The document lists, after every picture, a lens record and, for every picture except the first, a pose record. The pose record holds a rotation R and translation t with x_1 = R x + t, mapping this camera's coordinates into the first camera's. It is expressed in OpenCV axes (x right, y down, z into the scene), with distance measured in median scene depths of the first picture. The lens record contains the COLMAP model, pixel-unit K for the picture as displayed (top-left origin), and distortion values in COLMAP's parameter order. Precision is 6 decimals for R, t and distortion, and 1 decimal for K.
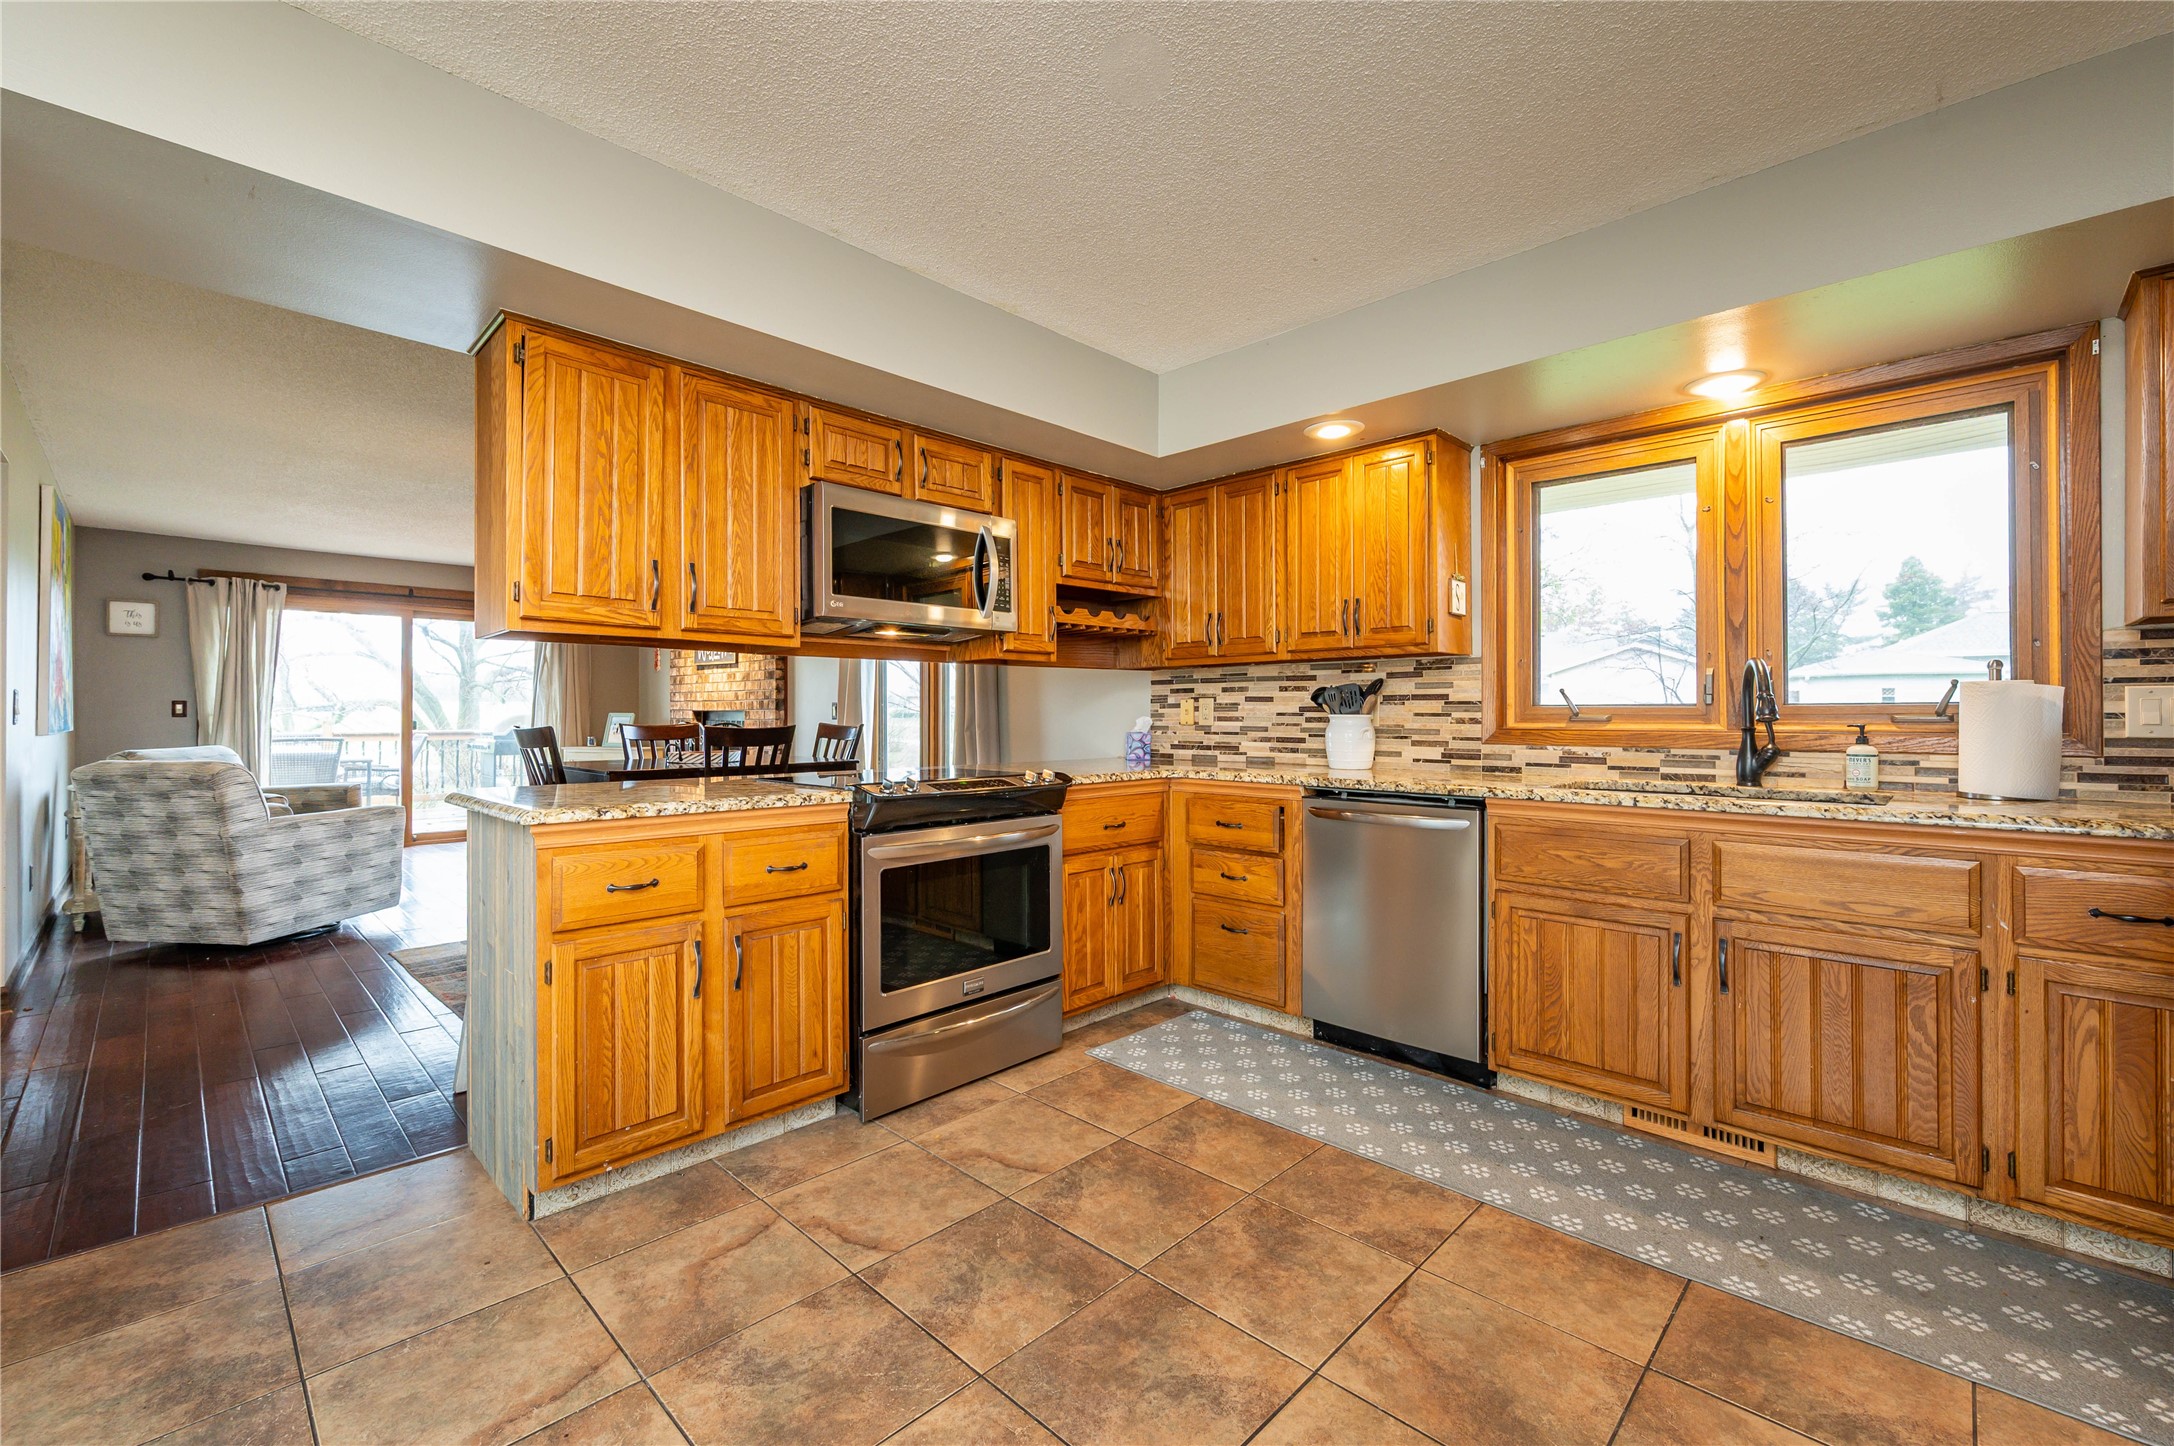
lens RADIAL K [[904.2, 0, 1084.1], [0, 904.2, 708.6], [0, 0, 1]] dist [-0.000713, -0.000007]
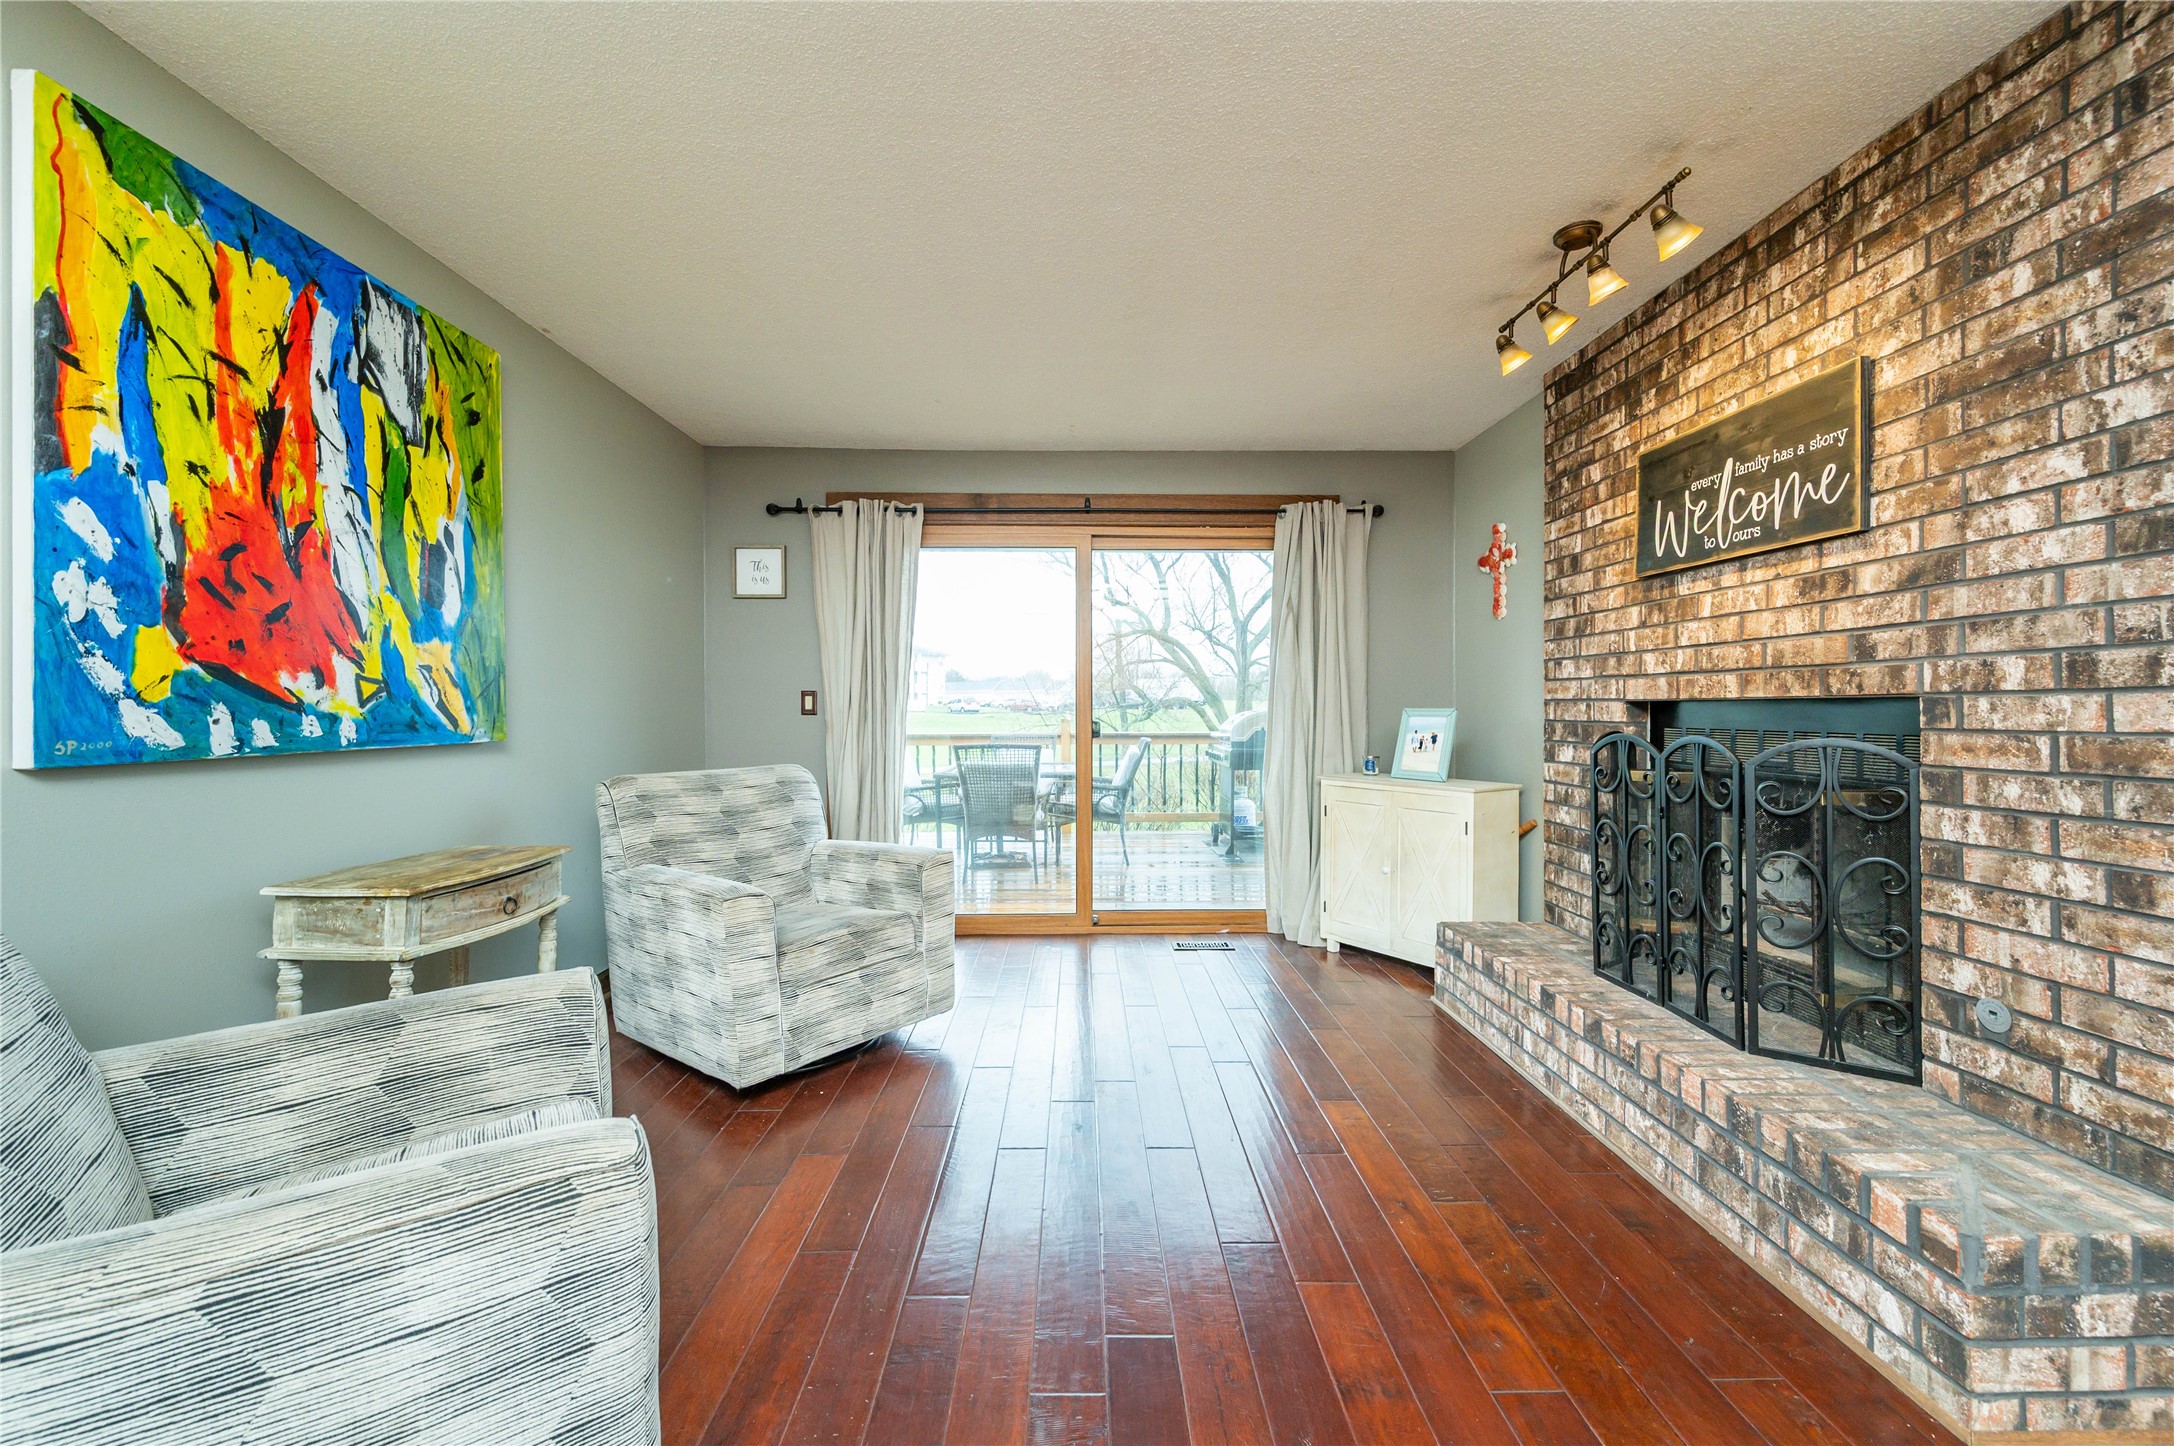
lens RADIAL K [[868.4, 0, 1091.5], [0, 868.4, 709.0], [0, 0, 1]] dist [-0.002056, 0.000864]
pose [[0.710005, -0.002325, -0.704193, -0.811058], [0.004804, 0.999987, 0.001542, 0.009113], [0.704180, -0.004478, 0.710007, 1.408859]]
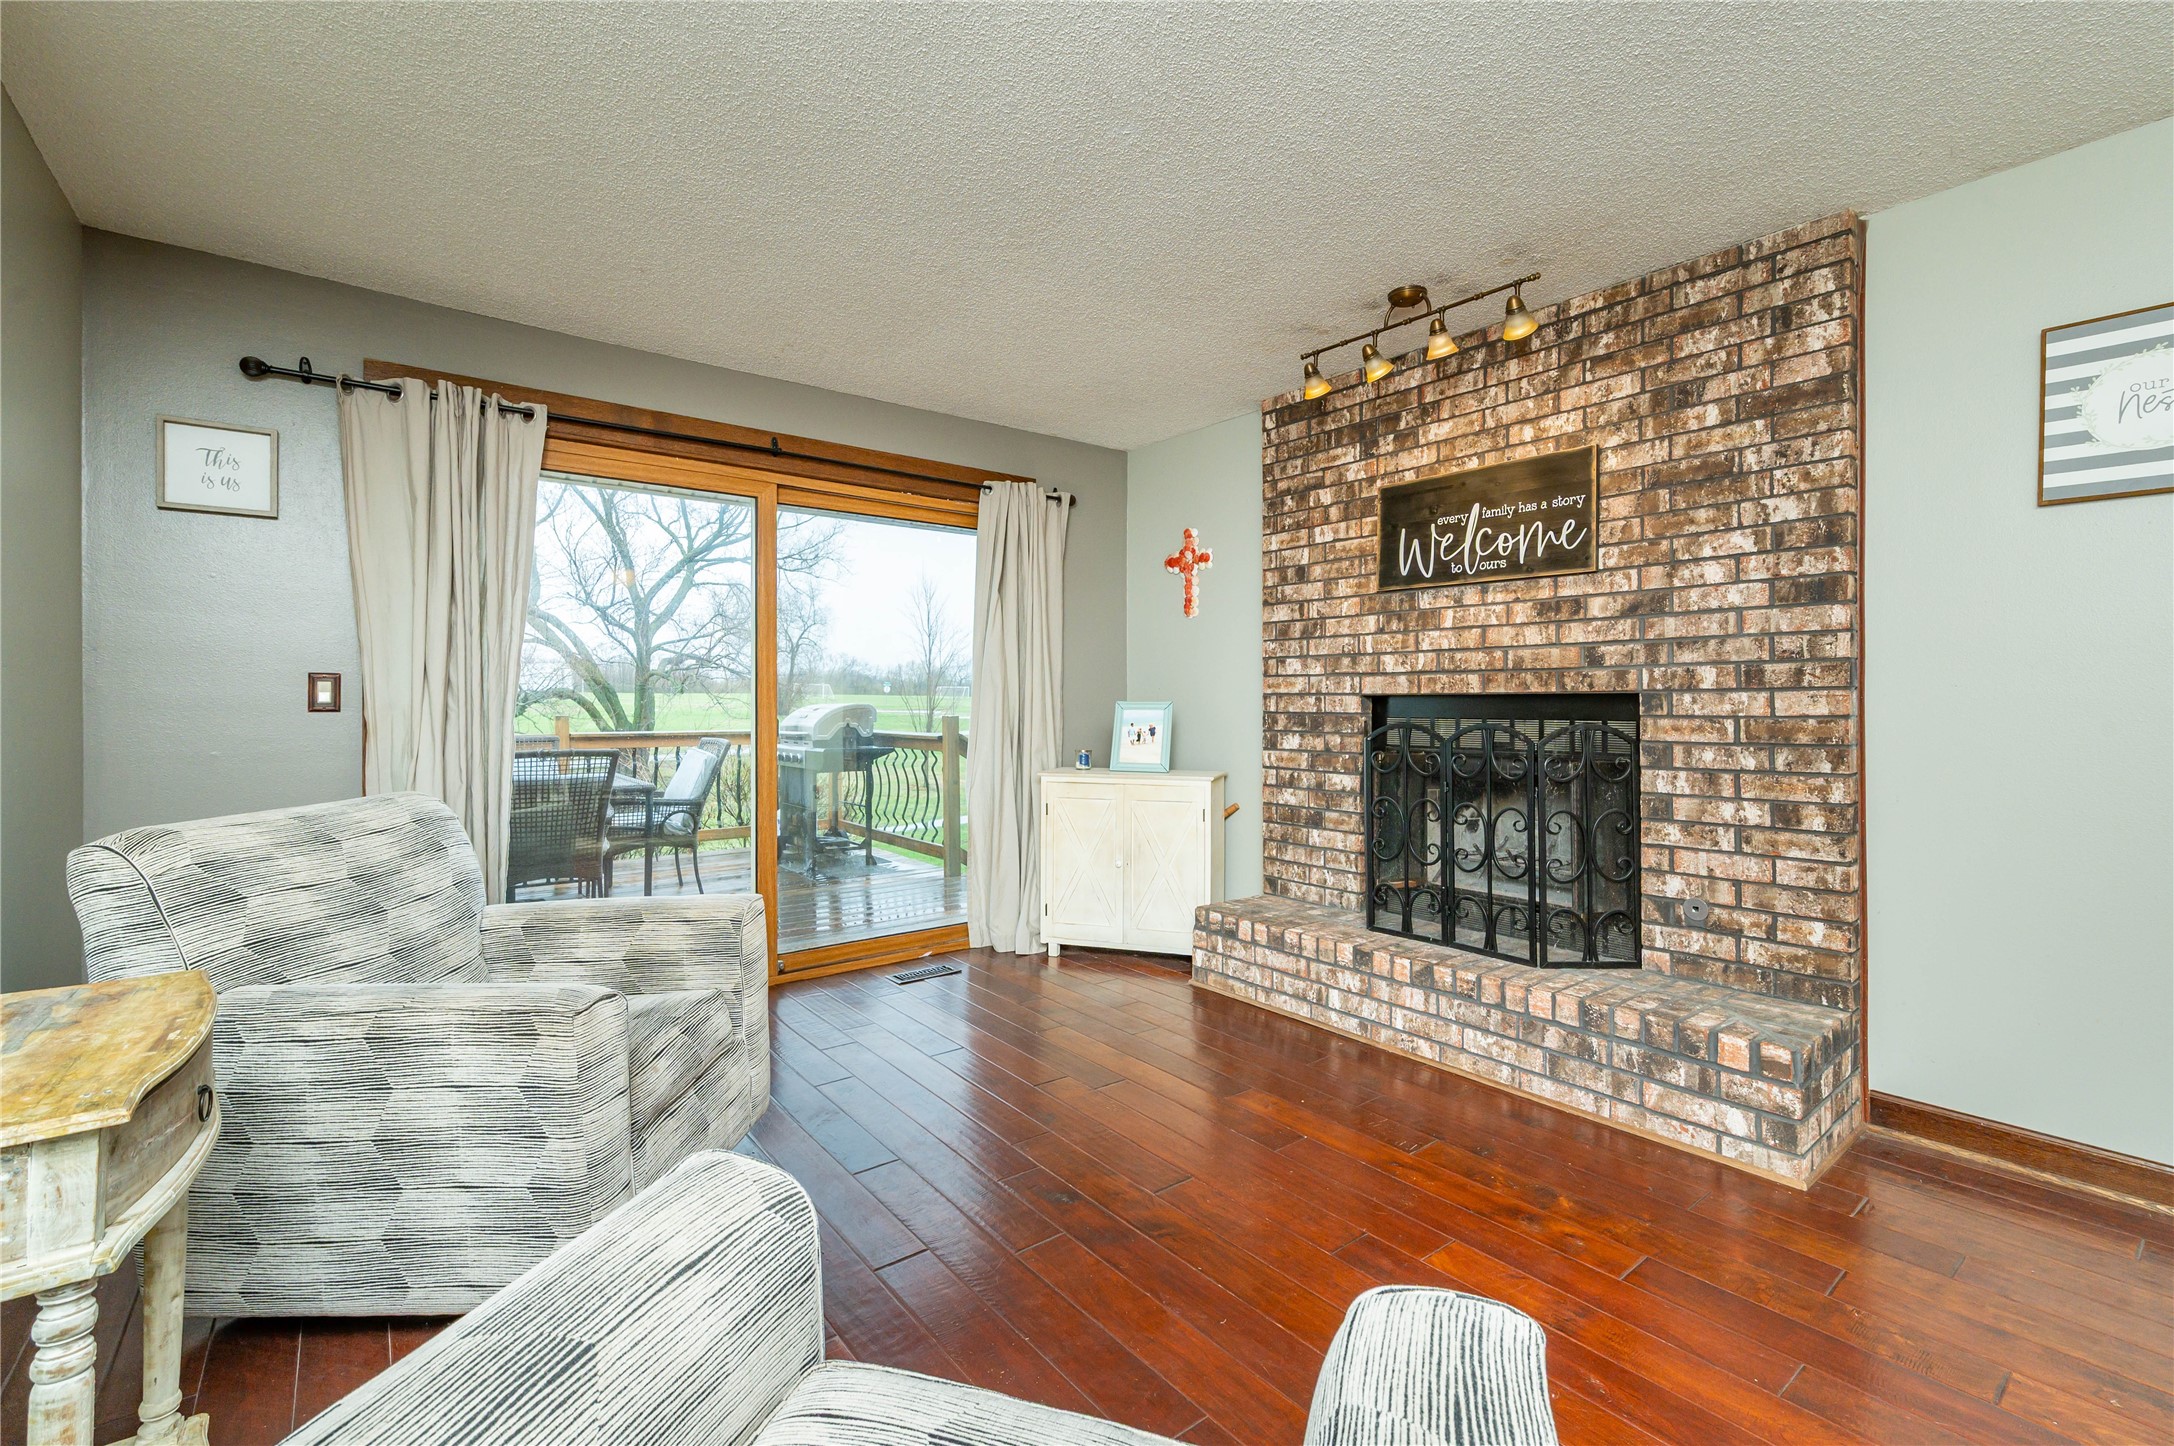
lens RADIAL K [[941.0, 0, 1091.4], [0, 941.0, 698.7], [0, 0, 1]] dist [-0.002043, -0.000400]
pose [[0.991417, -0.003554, -0.130693, -1.217555], [0.003562, 0.999994, -0.000179, 0.008265], [0.130693, -0.000288, 0.991423, 1.263080]]
